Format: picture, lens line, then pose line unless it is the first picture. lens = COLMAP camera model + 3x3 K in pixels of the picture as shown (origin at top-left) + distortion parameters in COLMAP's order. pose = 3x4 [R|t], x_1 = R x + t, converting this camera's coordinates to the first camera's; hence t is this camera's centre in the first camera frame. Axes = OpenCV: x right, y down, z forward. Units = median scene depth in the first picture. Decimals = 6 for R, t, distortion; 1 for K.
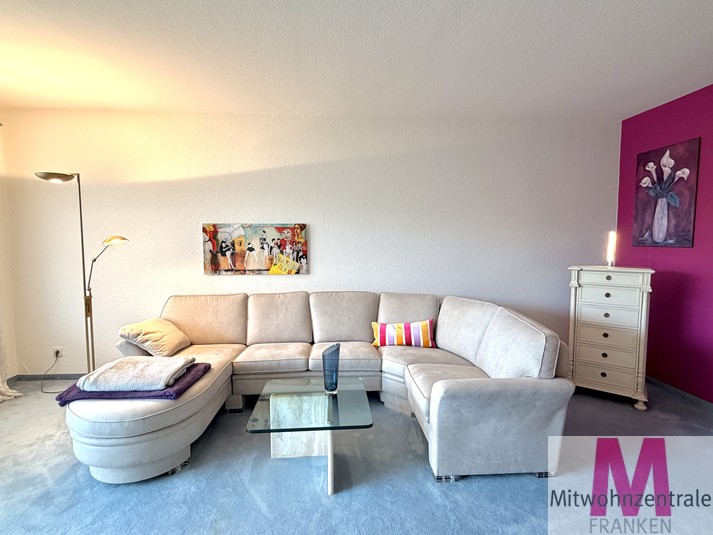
lens RADIAL K [[356.4, 0, 355.8], [0, 356.4, 270.2], [0, 0, 1]] dist [-0.005638, 0.002791]
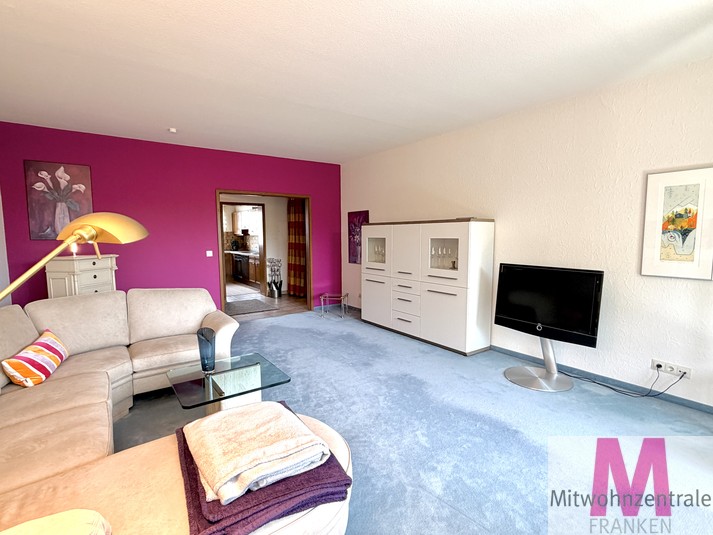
lens RADIAL K [[356.4, 0, 356.9], [0, 356.4, 266.9], [0, 0, 1]] dist [-0.005638, 0.002791]
pose [[-0.525212, -0.072720, 0.847858, -0.846859], [0.073486, 0.988744, 0.130325, -0.061263], [-0.847792, 0.130754, -0.513957, 0.803086]]
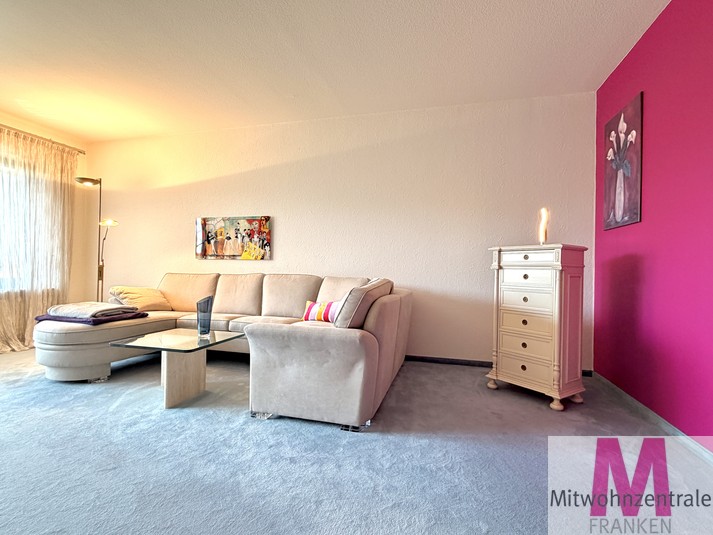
lens RADIAL K [[356.4, 0, 356.0], [0, 356.4, 273.6], [0, 0, 1]] dist [-0.005638, 0.002791]
pose [[0.944823, 0.022188, -0.326830, 0.563600], [-0.046465, 0.996693, -0.066660, 0.133810], [0.324270, 0.078168, 0.942729, 0.016410]]
